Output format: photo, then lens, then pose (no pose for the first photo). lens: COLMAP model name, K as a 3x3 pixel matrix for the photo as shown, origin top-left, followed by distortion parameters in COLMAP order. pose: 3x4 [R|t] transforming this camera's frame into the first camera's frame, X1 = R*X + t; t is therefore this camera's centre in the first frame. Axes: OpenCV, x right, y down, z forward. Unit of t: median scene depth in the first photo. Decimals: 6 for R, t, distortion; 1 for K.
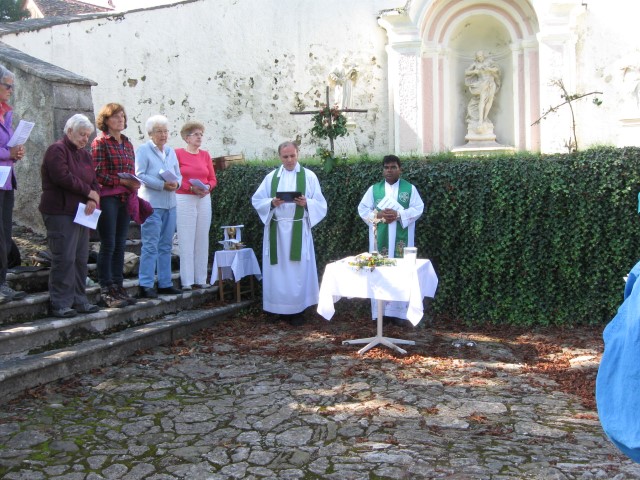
lens RADIAL K [[669.7, 0, 325.1], [0, 669.7, 241.7], [0, 0, 1]] dist [-0.112828, 0.000000]
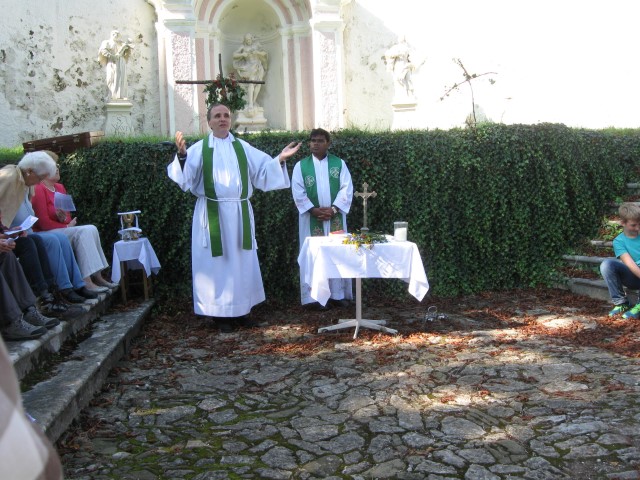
lens RADIAL K [[669.7, 0, 322.7], [0, 669.7, 240.4], [0, 0, 1]] dist [-0.112828, 0.000000]
pose [[0.894731, -0.057989, 0.442824, -0.128575], [0.052313, 0.998317, 0.025034, 0.001716], [-0.443531, 0.000767, 0.896259, 0.061028]]
